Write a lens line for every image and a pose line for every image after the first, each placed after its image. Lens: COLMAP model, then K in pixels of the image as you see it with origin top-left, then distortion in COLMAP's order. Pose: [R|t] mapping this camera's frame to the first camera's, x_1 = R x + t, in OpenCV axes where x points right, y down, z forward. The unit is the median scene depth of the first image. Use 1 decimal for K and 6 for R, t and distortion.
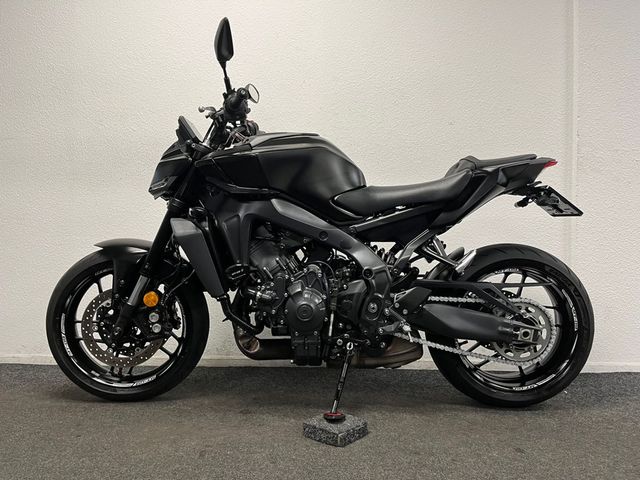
lens RADIAL K [[513.7, 0, 320.6], [0, 513.7, 235.8], [0, 0, 1]] dist [0.016628, -0.018617]
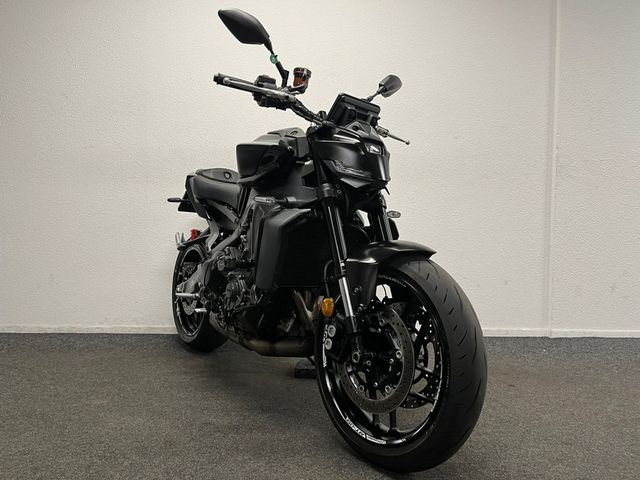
lens RADIAL K [[513.7, 0, 319.4], [0, 513.7, 243.2], [0, 0, 1]] dist [0.016628, -0.018617]
pose [[0.999536, 0.002005, 0.030401, -0.126780], [-0.002833, 0.999626, 0.027207, 0.002439], [-0.030335, -0.027281, 0.999167, -0.261776]]
